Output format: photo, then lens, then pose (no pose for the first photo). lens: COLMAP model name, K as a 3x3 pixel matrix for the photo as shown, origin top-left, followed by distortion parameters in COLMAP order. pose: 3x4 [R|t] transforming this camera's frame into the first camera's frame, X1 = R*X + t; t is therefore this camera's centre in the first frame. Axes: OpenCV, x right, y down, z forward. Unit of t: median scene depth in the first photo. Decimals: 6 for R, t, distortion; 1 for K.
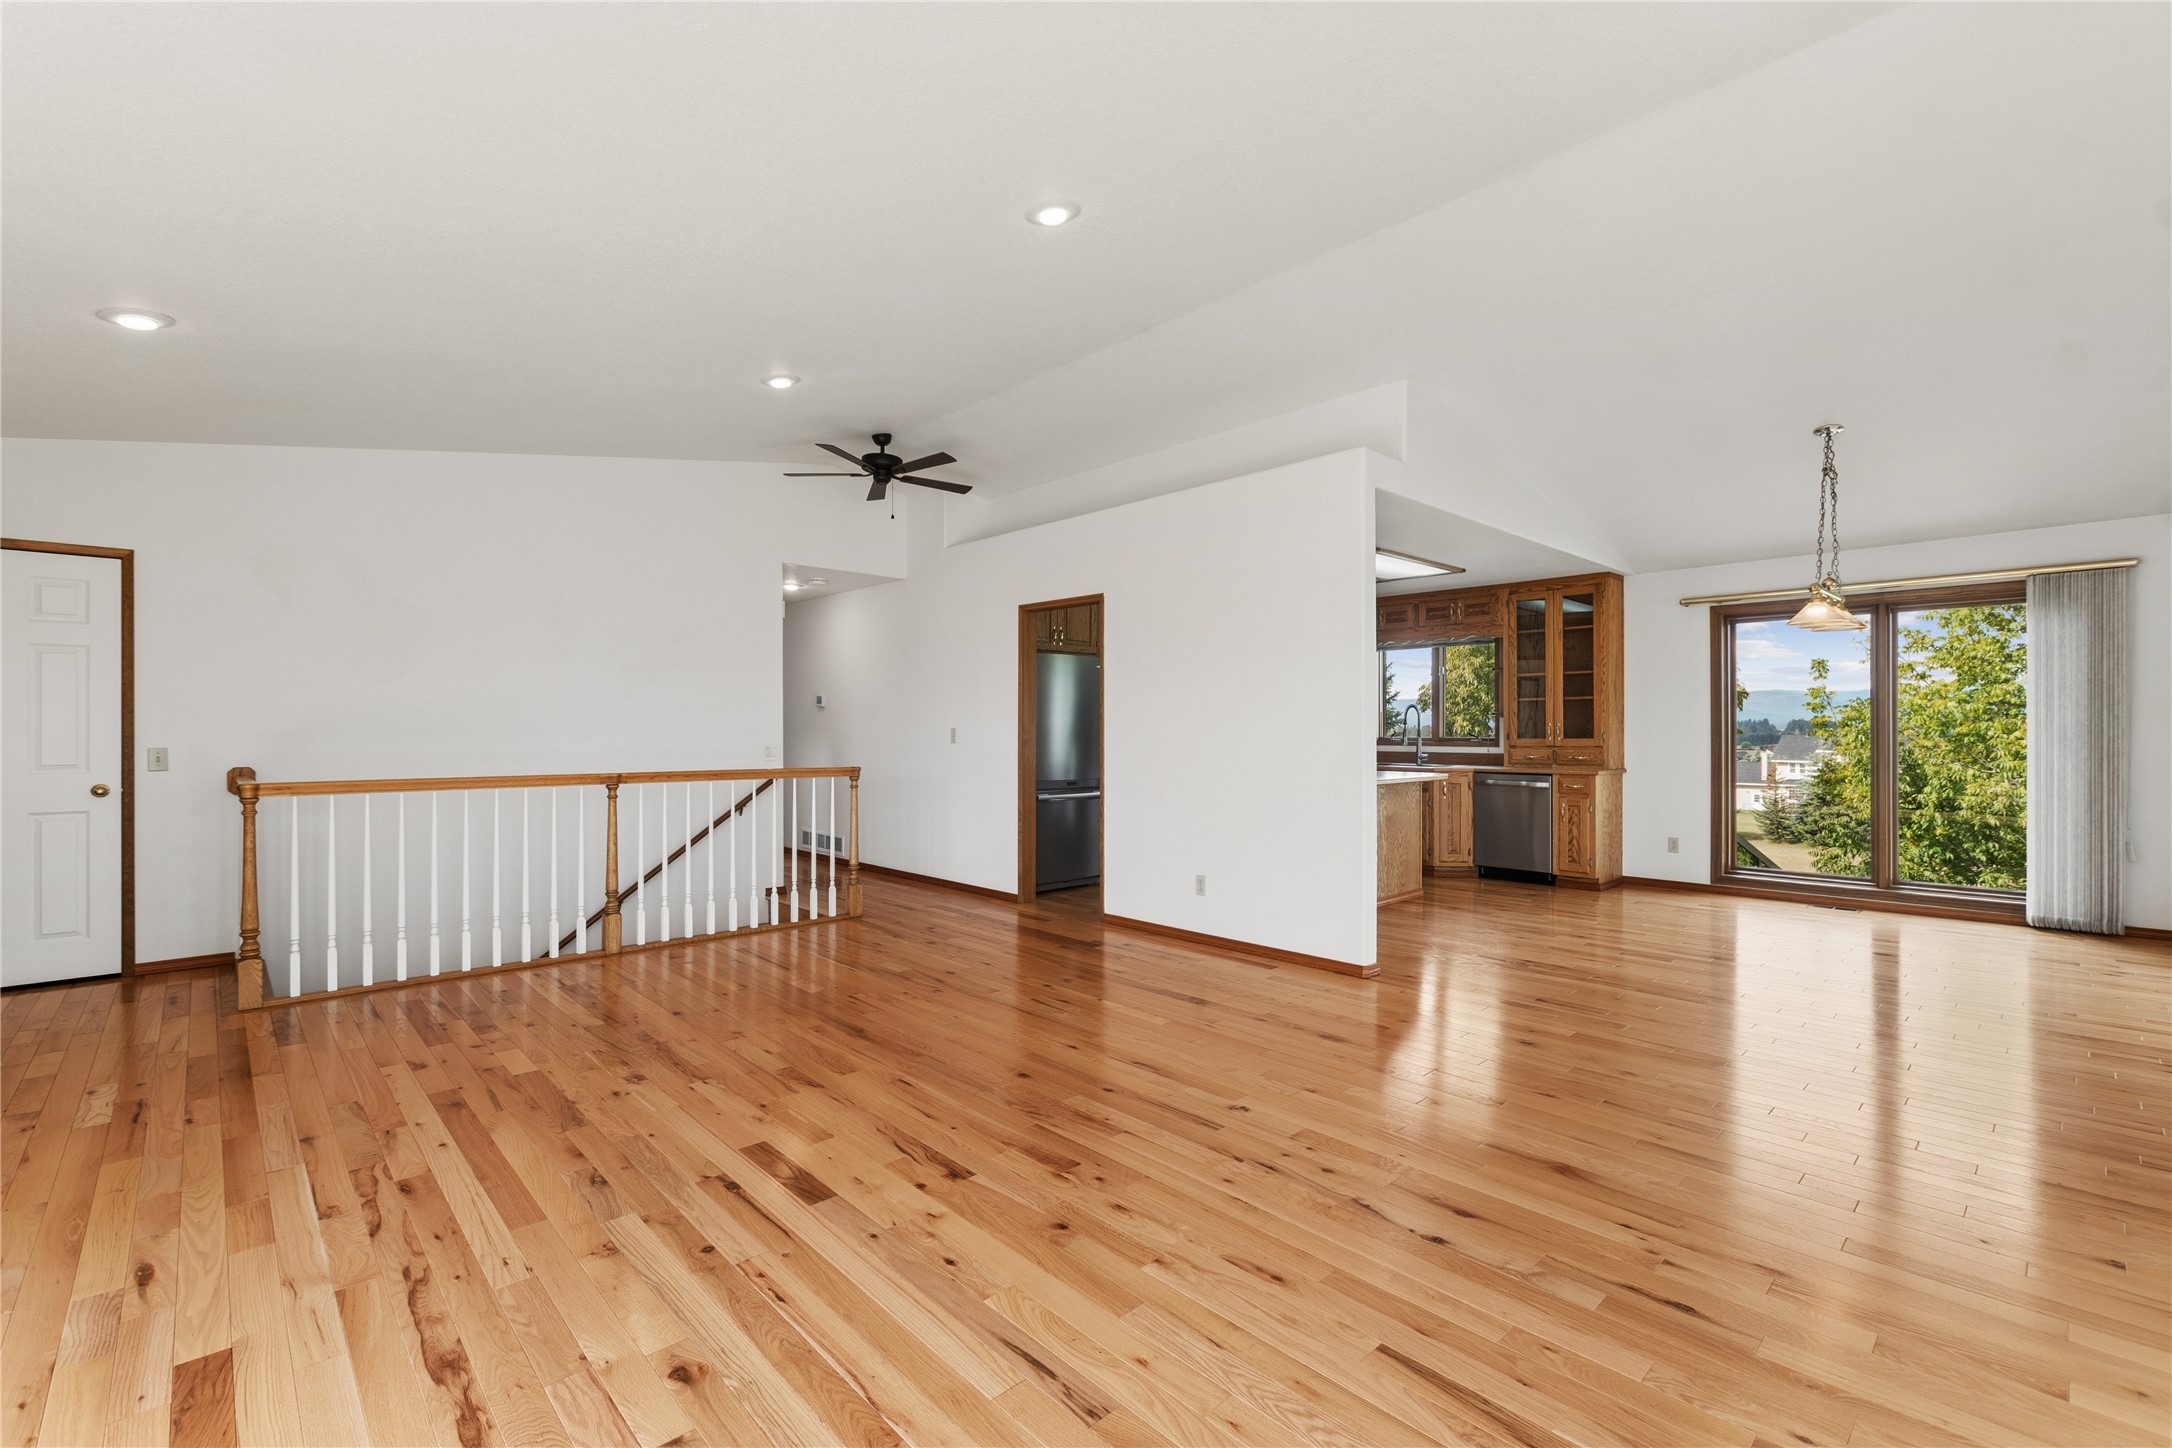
lens RADIAL K [[936.1, 0, 1079.7], [0, 936.1, 725.0], [0, 0, 1]] dist [0.002920, -0.003503]
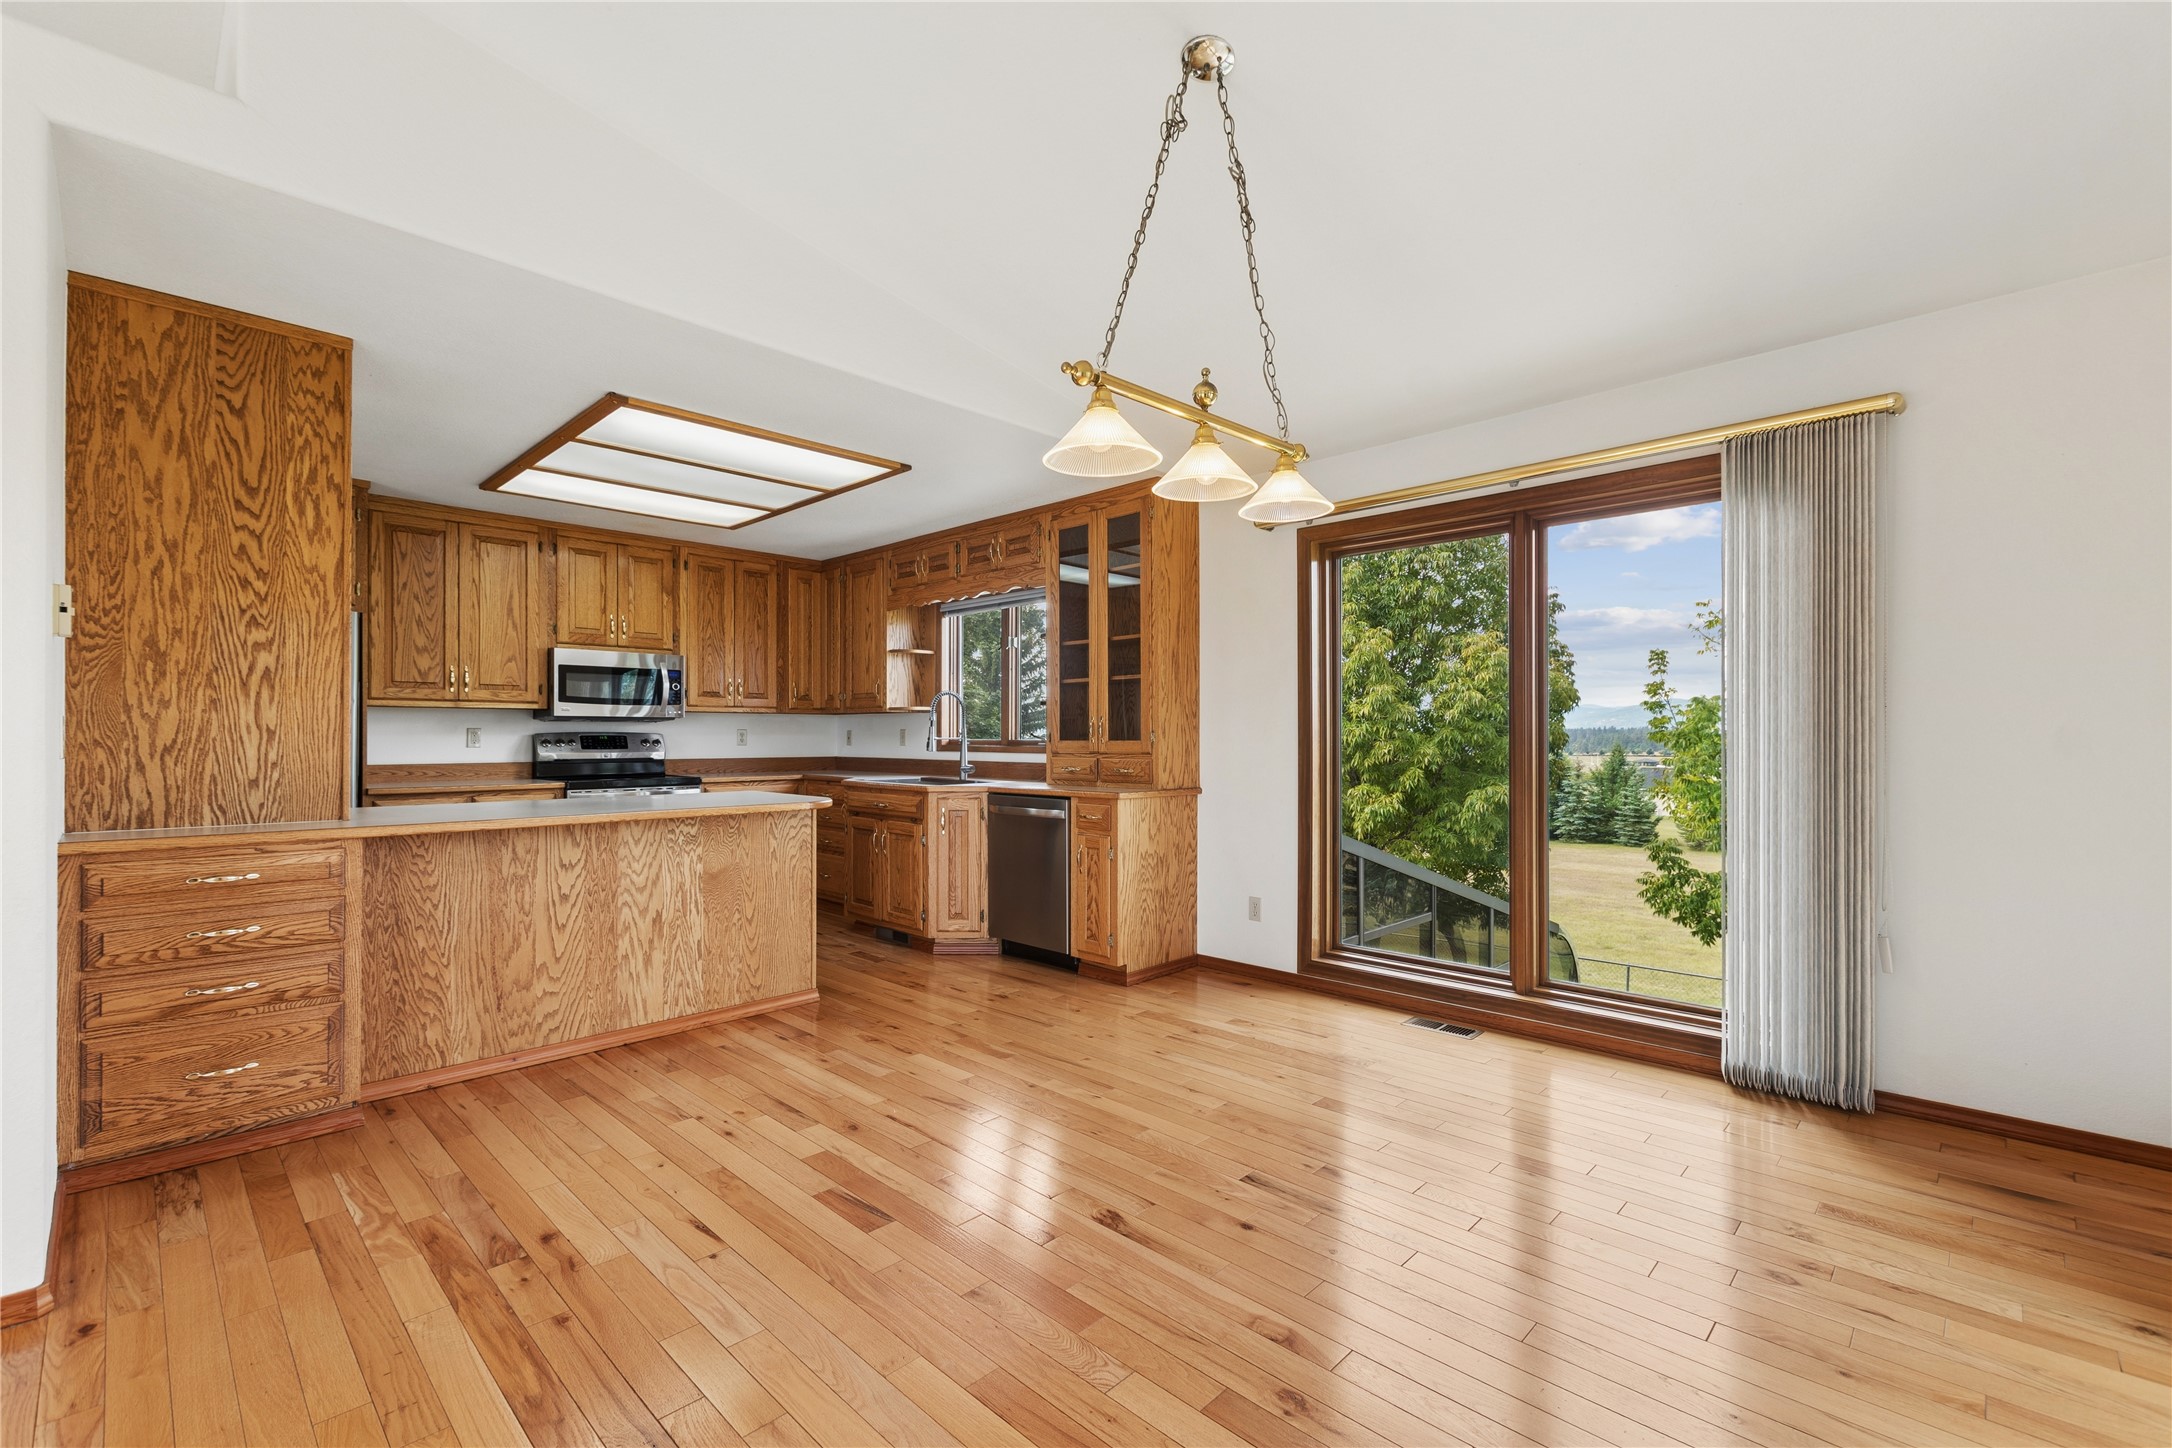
lens RADIAL K [[936.1, 0, 1098.2], [0, 936.1, 726.3], [0, 0, 1]] dist [0.002920, -0.003503]
pose [[0.998706, 0.001299, 0.050842, 0.499292], [-0.000984, 0.999980, -0.006239, 0.009134], [-0.050849, 0.006181, 0.998687, 0.376796]]
